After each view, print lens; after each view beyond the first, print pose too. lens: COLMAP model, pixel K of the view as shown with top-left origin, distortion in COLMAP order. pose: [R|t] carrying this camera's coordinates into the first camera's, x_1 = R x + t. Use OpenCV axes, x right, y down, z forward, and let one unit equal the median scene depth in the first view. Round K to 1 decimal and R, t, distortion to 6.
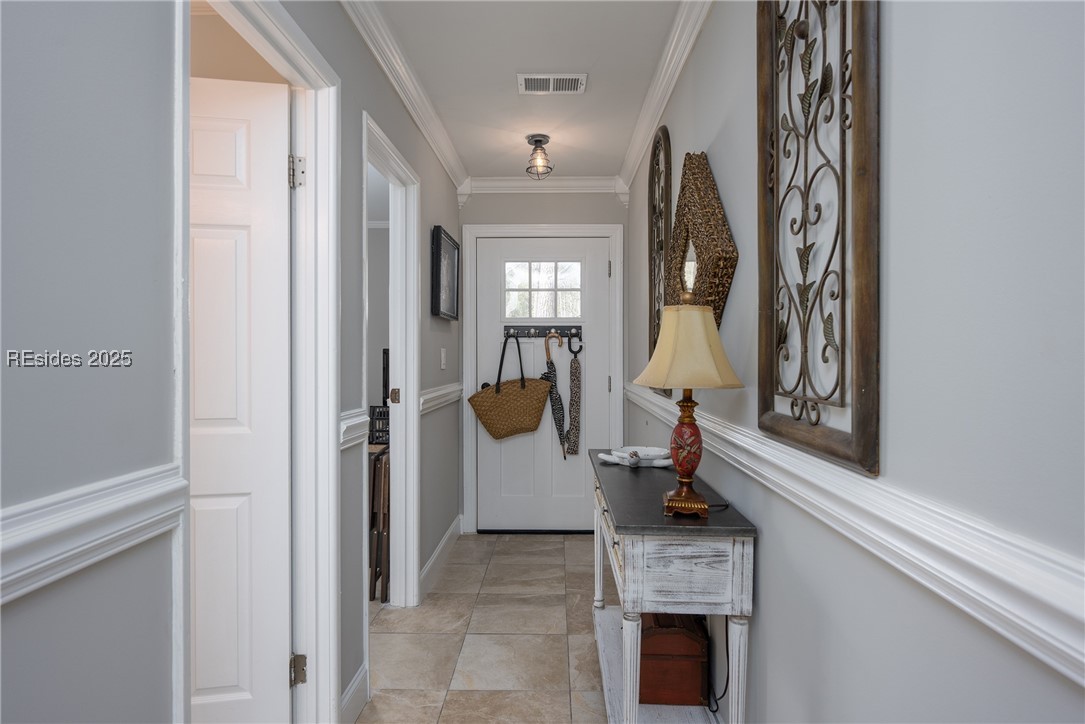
lens RADIAL K [[603.8, 0, 542.7], [0, 603.8, 350.8], [0, 0, 1]] dist [-0.000973, -0.000331]
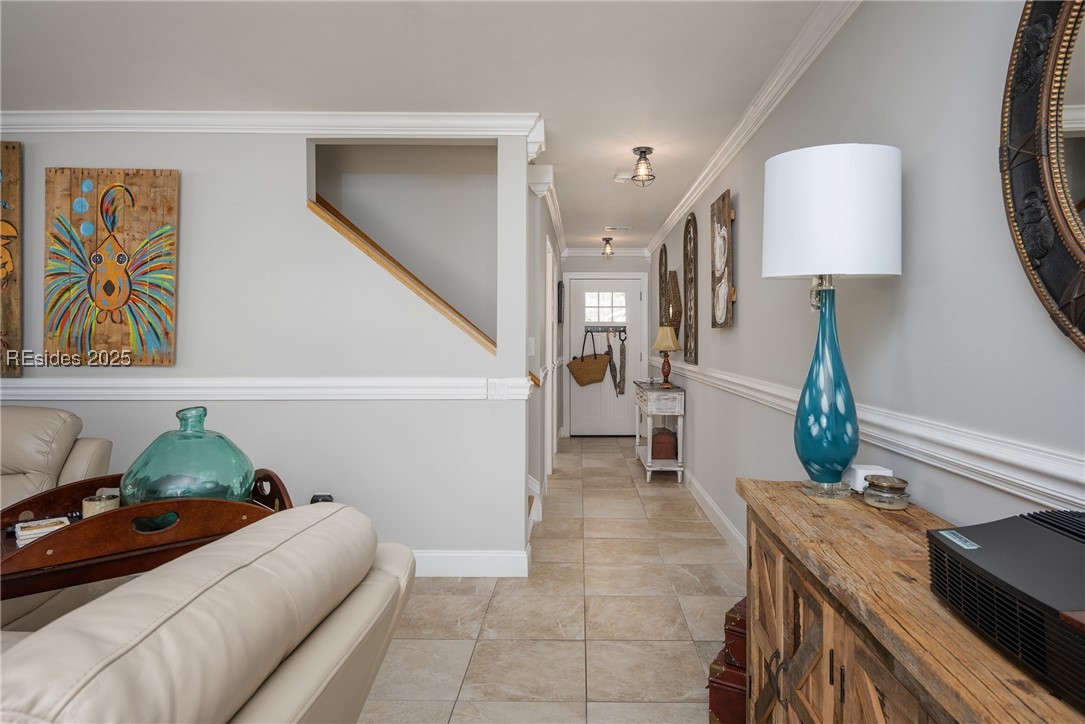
lens RADIAL K [[632.4, 0, 585.5], [0, 632.4, 335.9], [0, 0, 1]] dist [0.000434, -0.000468]
pose [[0.999513, -0.002524, 0.031103, -0.123991], [0.002607, 0.999993, -0.002626, -0.005729], [-0.031096, 0.002706, 0.999513, -0.974202]]
